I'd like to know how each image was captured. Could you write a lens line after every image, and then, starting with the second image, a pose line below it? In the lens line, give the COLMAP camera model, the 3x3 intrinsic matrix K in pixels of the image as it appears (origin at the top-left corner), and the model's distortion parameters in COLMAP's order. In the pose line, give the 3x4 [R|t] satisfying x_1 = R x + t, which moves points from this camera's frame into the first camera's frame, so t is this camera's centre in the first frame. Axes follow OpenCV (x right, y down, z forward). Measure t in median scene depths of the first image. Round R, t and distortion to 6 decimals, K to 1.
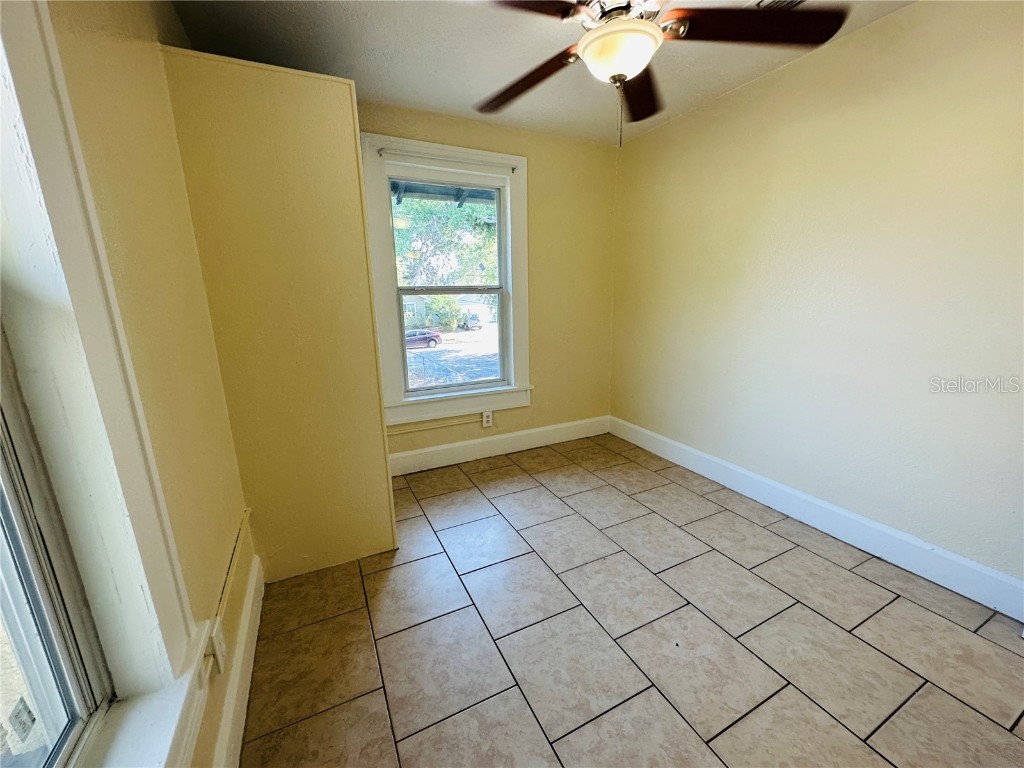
lens RADIAL K [[409.3, 0, 512.8], [0, 409.3, 382.1], [0, 0, 1]] dist [-0.002060, 0.000453]
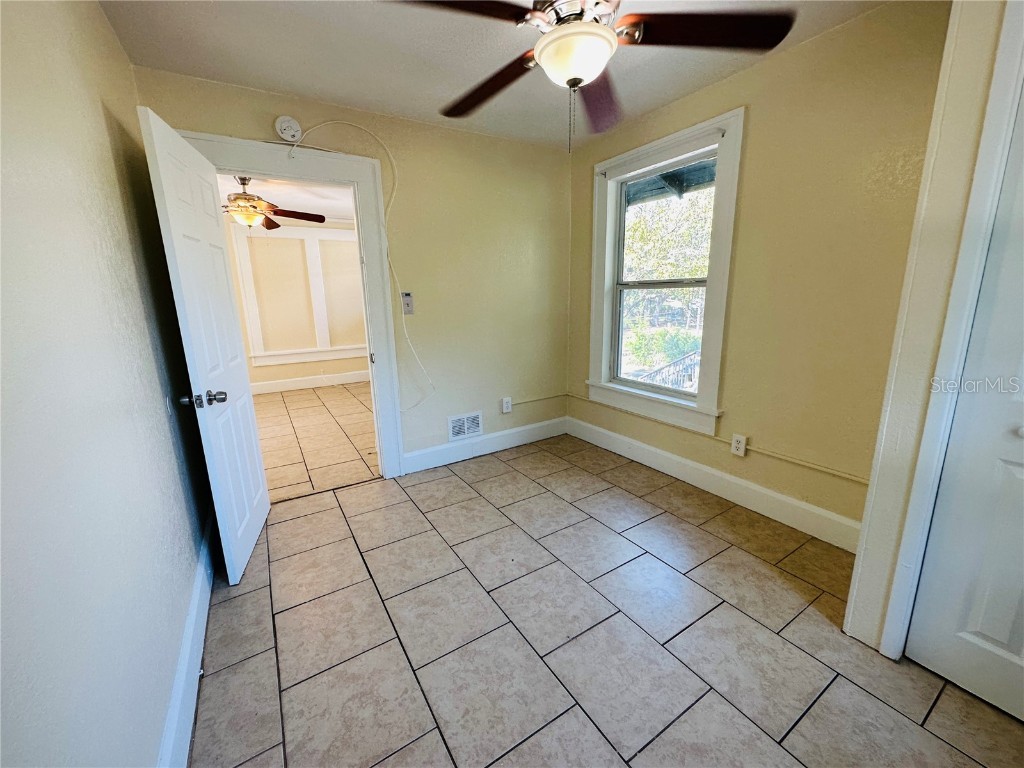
lens RADIAL K [[409.3, 0, 512.8], [0, 409.3, 382.1], [0, 0, 1]] dist [-0.002060, 0.000453]
pose [[-0.992918, 0.069914, -0.096056, 0.439300], [0.025480, 0.915016, 0.402612, -0.384396], [0.116041, 0.397313, -0.910317, 1.783285]]
